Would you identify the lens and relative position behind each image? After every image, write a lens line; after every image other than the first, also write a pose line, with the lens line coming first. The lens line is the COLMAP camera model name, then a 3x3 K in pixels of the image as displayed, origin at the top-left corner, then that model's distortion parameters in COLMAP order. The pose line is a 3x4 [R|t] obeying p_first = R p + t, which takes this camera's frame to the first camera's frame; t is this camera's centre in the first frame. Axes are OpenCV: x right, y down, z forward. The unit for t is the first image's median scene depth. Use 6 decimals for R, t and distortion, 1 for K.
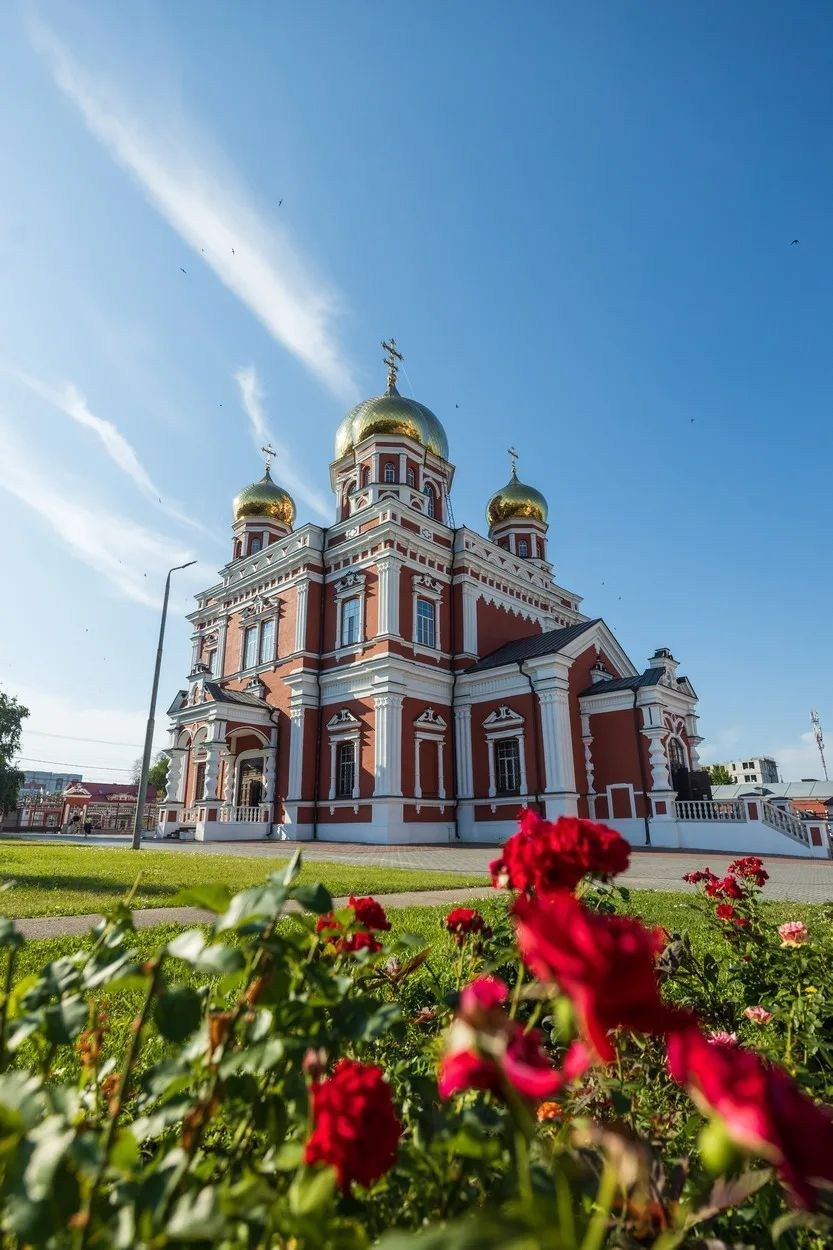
lens RADIAL K [[688.9, 0, 414.7], [0, 688.9, 647.6], [0, 0, 1]] dist [-0.001800, 0.000208]
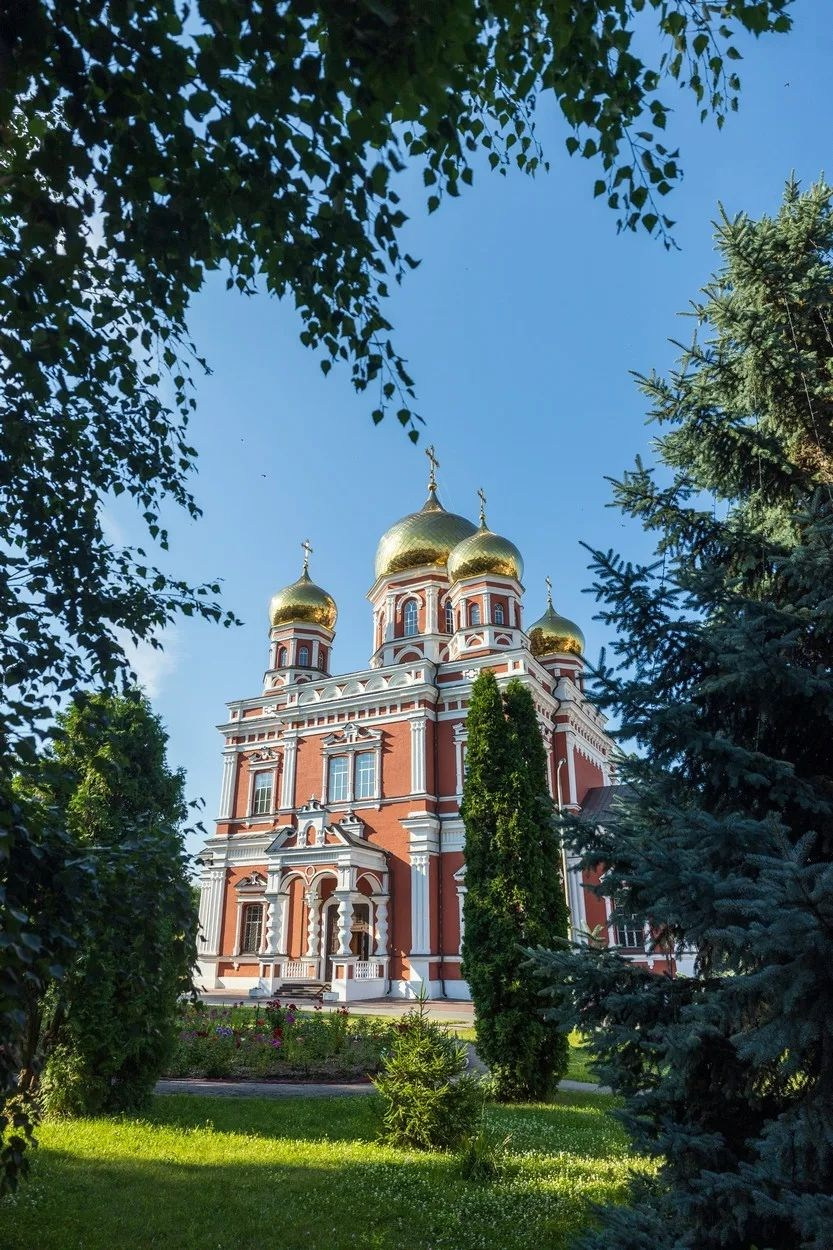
lens RADIAL K [[850.5, 0, 416.5], [0, 850.5, 625.0], [0, 0, 1]] dist [-0.001358, 0.003869]
pose [[0.955002, 0.112849, 0.274291, -0.505191], [-0.082806, 0.989462, -0.118780, -0.082700], [-0.284805, 0.090723, 0.954283, -0.152915]]
